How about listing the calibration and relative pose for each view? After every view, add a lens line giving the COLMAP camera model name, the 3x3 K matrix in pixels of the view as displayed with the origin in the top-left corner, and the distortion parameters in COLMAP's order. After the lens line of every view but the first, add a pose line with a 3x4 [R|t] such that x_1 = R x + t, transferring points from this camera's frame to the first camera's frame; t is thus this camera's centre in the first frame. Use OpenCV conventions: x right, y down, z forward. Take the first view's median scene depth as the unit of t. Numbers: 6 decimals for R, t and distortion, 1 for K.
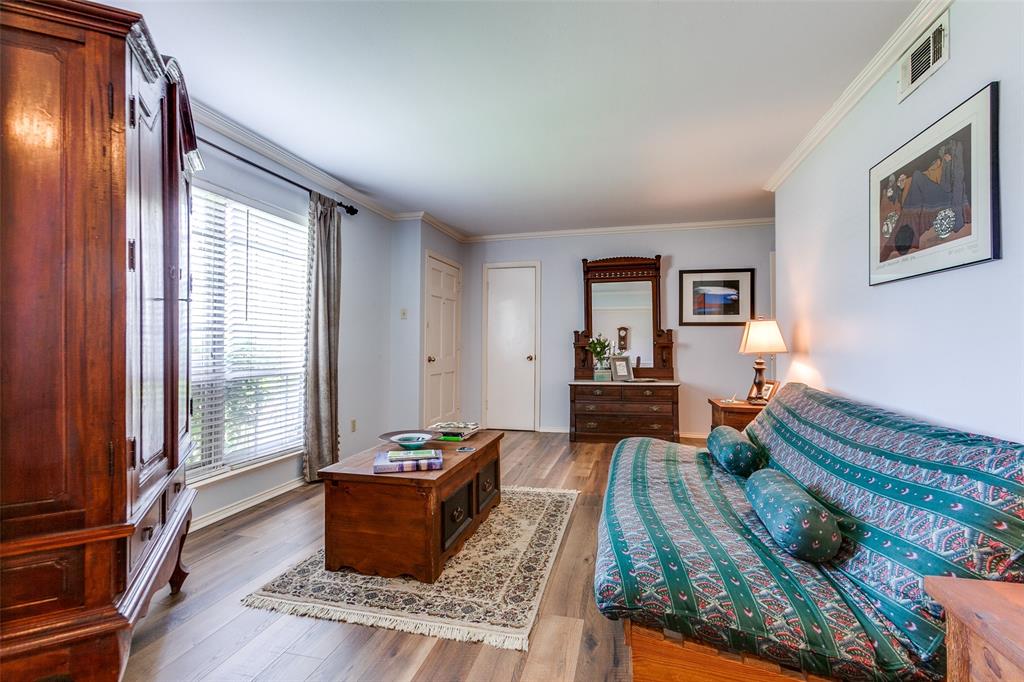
lens RADIAL K [[463.8, 0, 511.8], [0, 463.8, 344.4], [0, 0, 1]] dist [-0.009886, 0.008598]
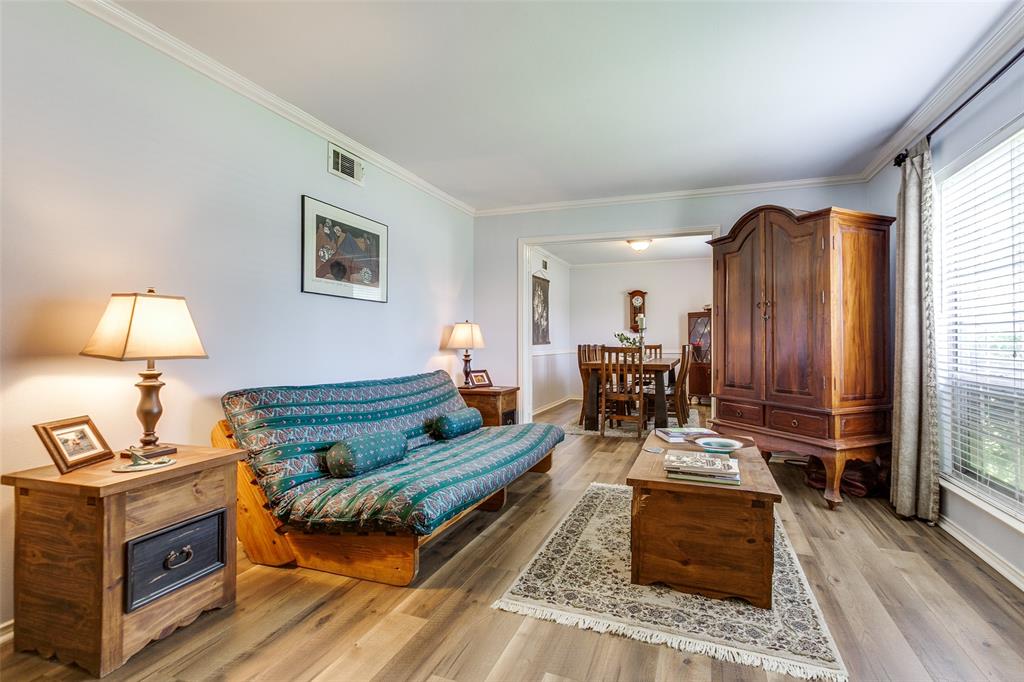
lens RADIAL K [[493.8, 0, 512.2], [0, 493.8, 337.0], [0, 0, 1]] dist [0.000278, 0.000025]
pose [[-0.991925, -0.002495, 0.126800, 0.069287], [-0.002675, 0.999996, -0.001253, -0.007633], [-0.126796, -0.001582, -0.991928, 2.175922]]
